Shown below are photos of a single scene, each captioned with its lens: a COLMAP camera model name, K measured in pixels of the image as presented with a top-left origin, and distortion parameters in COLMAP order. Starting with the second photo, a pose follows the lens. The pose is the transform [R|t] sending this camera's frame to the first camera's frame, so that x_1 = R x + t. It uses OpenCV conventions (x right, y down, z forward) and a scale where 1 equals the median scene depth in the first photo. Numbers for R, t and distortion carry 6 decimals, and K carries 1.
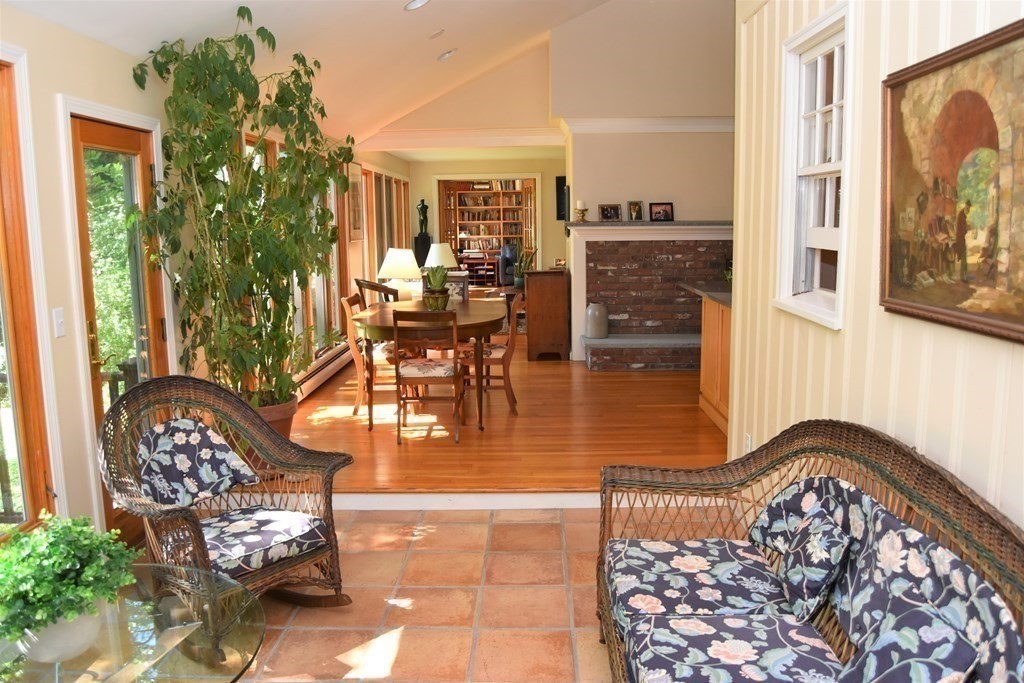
lens RADIAL K [[802.7, 0, 512.0], [0, 802.7, 341.5], [0, 0, 1]] dist [-0.077251, 0.002079]
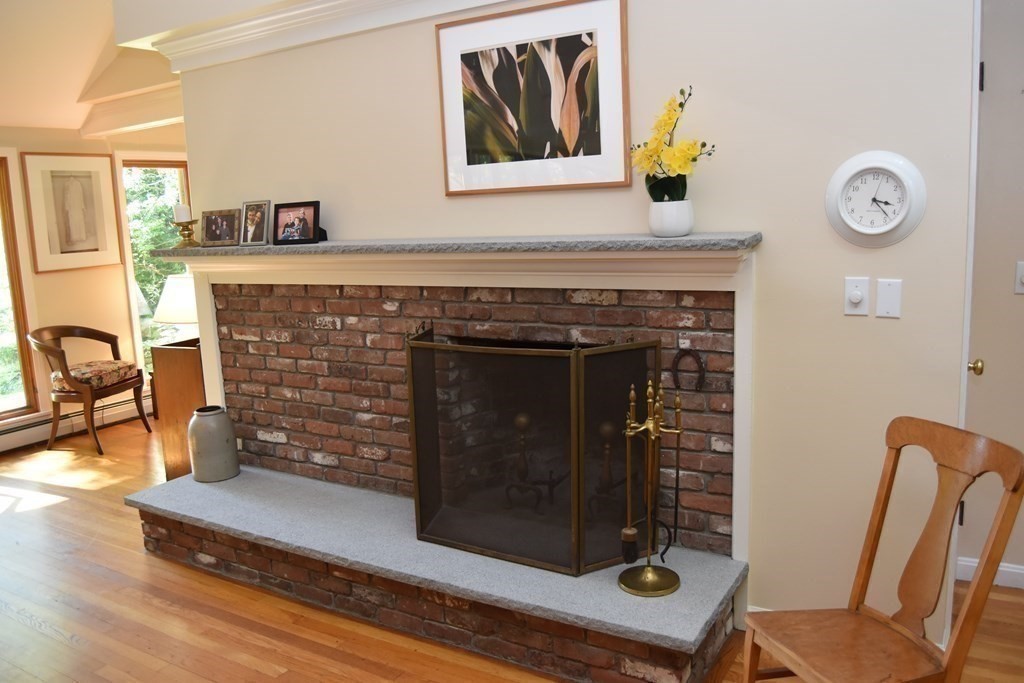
lens RADIAL K [[802.7, 0, 512.0], [0, 802.7, 341.5], [0, 0, 1]] dist [-0.077251, 0.002079]
pose [[0.866853, 0.056103, -0.495397, 0.506521], [-0.043552, 0.998371, 0.036858, -0.115237], [0.496658, -0.010375, 0.867884, 0.658154]]
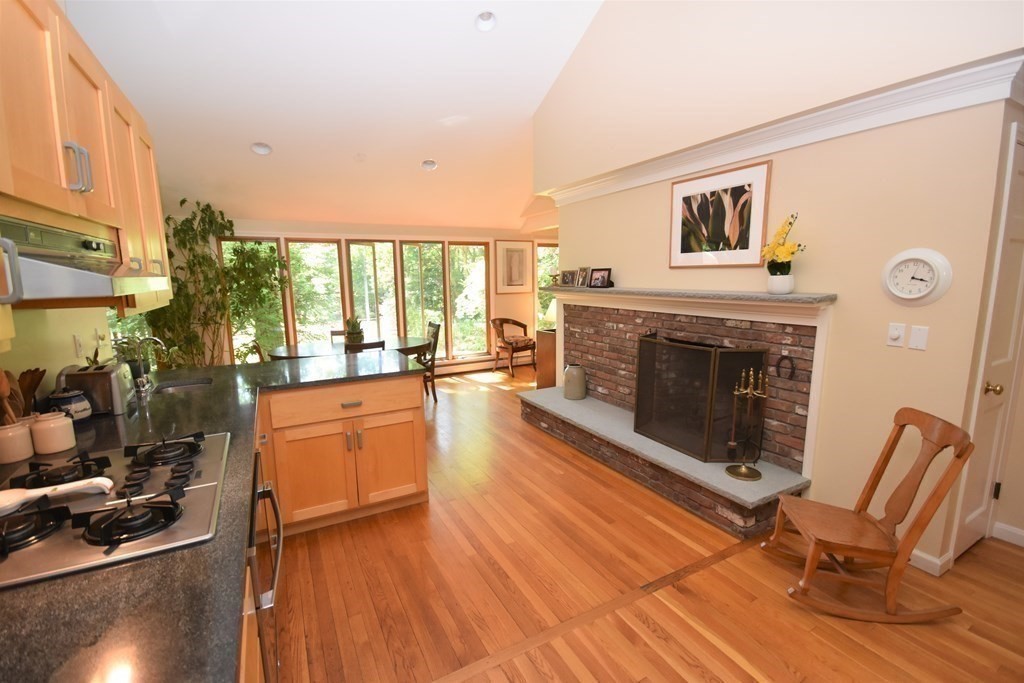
lens RADIAL K [[452.3, 0, 512.4], [0, 452.3, 348.9], [0, 0, 1]] dist [-0.001950, -0.000089]
pose [[0.494036, 0.147545, -0.856831, 0.600959], [-0.125146, 0.987301, 0.097854, -0.115835], [0.860387, 0.058886, 0.506227, 0.626234]]
